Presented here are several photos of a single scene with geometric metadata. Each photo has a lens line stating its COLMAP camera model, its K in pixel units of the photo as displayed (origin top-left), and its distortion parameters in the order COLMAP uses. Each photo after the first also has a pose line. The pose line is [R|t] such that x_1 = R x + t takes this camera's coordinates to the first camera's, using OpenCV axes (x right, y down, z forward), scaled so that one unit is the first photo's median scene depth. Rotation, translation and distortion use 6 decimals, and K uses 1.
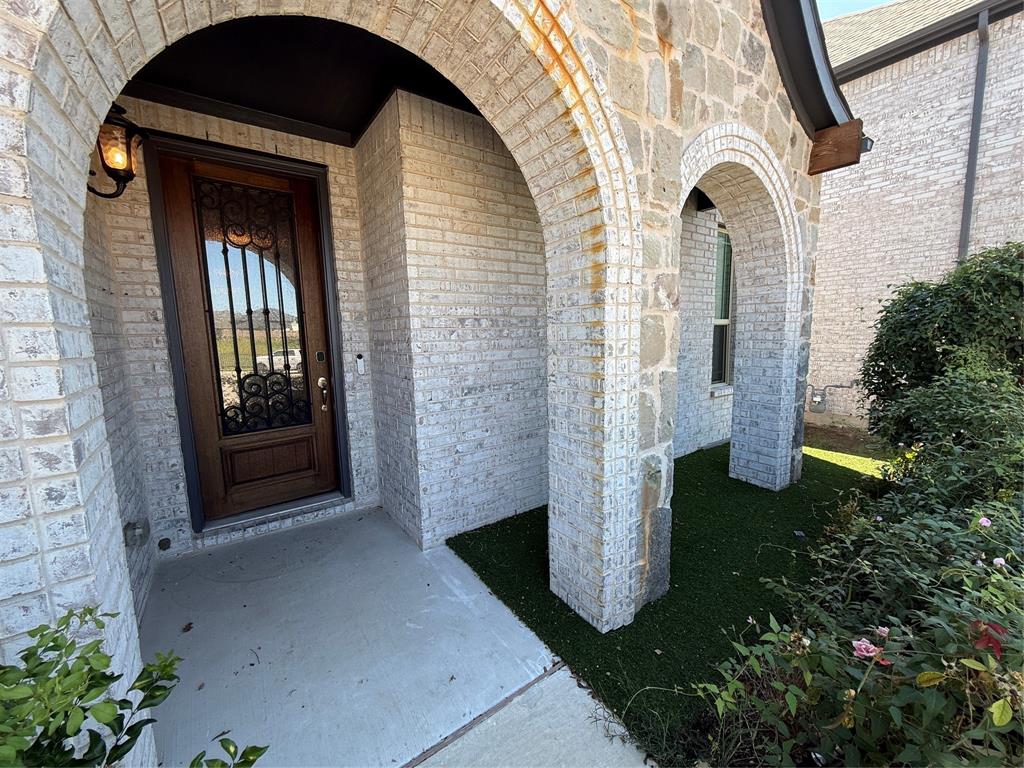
lens RADIAL K [[408.3, 0, 514.9], [0, 408.3, 385.7], [0, 0, 1]] dist [-0.000325, 0.000356]
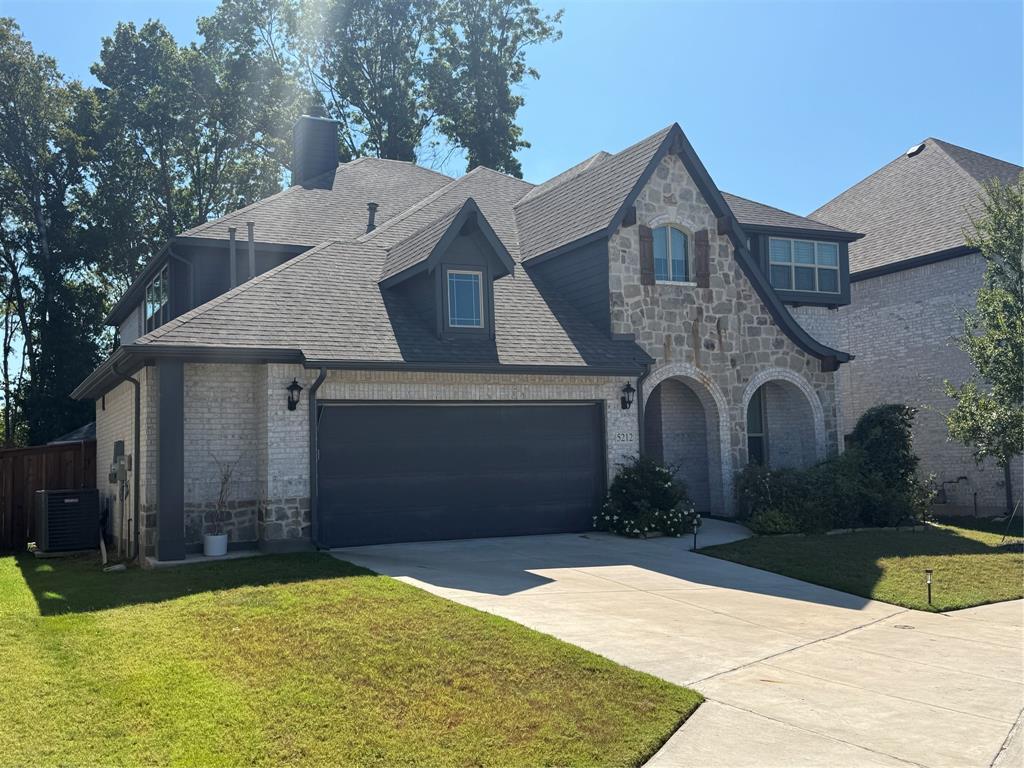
lens RADIAL K [[1071.0, 0, 509.2], [0, 1071.0, 386.1], [0, 0, 1]] dist [0.028361, 0.000000]
pose [[0.987408, -0.018909, -0.157059, -0.163172], [-0.013829, 0.978713, -0.204769, 1.518978], [0.157588, 0.204362, 0.966127, -9.337116]]
